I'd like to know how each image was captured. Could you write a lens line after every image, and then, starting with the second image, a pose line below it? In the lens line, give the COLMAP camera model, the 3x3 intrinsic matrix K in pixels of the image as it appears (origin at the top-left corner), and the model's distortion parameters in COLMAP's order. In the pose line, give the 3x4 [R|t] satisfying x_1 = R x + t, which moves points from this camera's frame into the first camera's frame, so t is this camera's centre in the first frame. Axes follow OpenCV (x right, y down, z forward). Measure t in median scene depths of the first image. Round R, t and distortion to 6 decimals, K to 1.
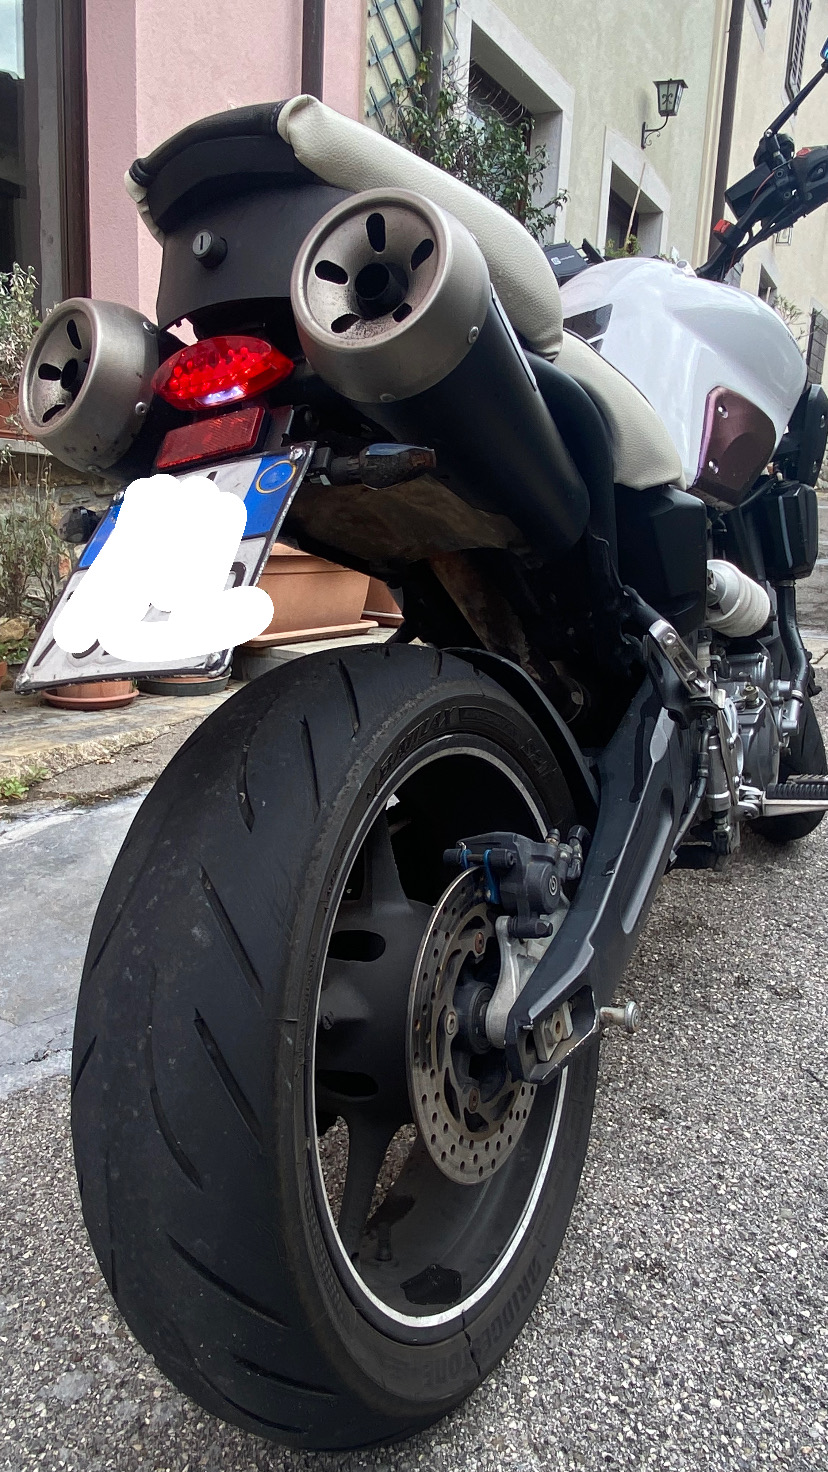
lens RADIAL K [[1051.2, 0, 414.0], [0, 1051.2, 736.0], [0, 0, 1]] dist [0.039659, -0.055515]
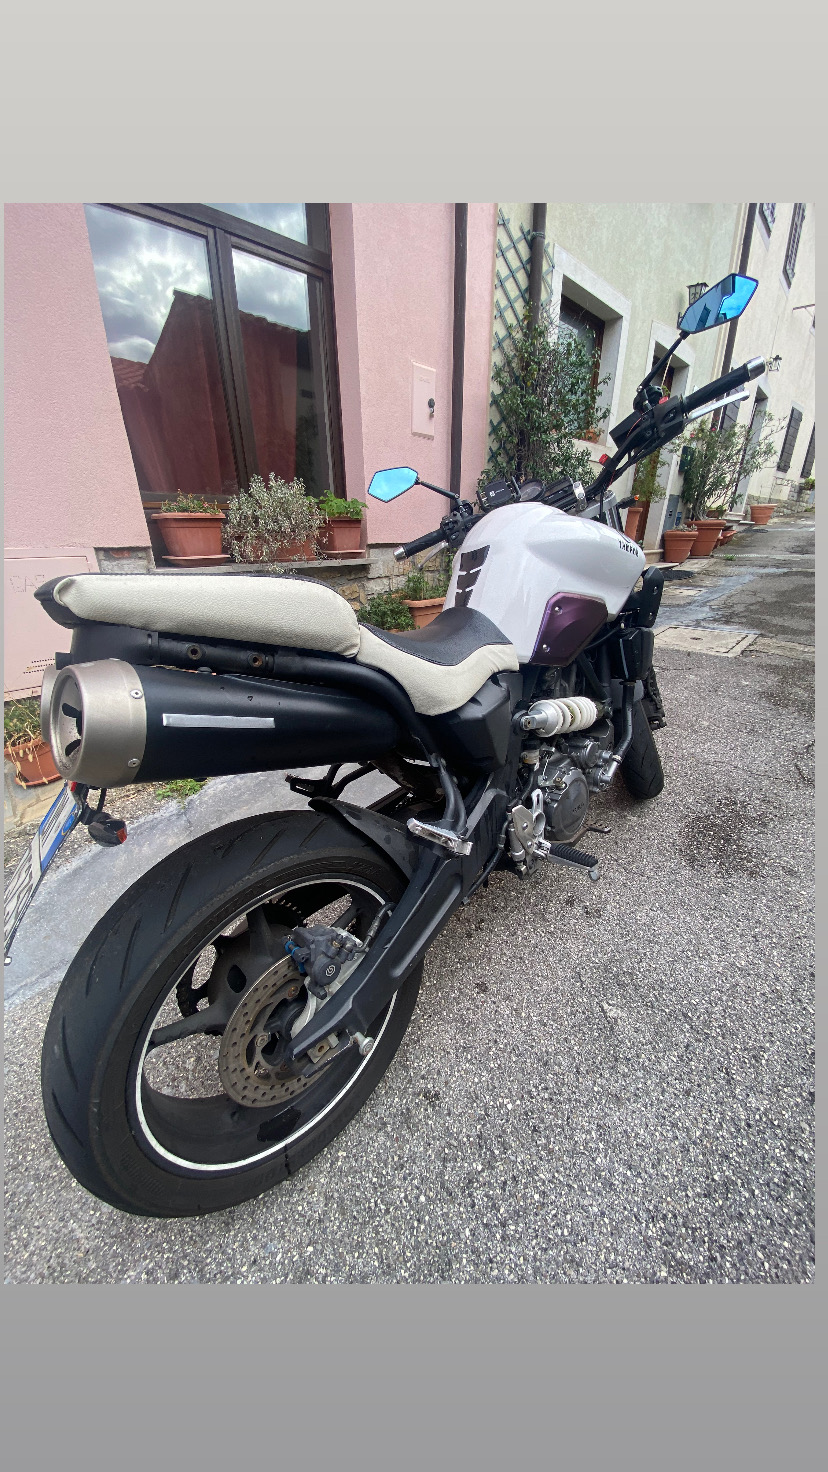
lens RADIAL K [[446.5, 0, 413.6], [0, 446.5, 731.6], [0, 0, 1]] dist [-0.000062, -0.012058]
pose [[0.952403, 0.072181, -0.296173, 0.297006], [-0.006926, 0.976436, 0.215698, -0.271515], [0.304763, -0.203380, 0.930460, 0.262576]]
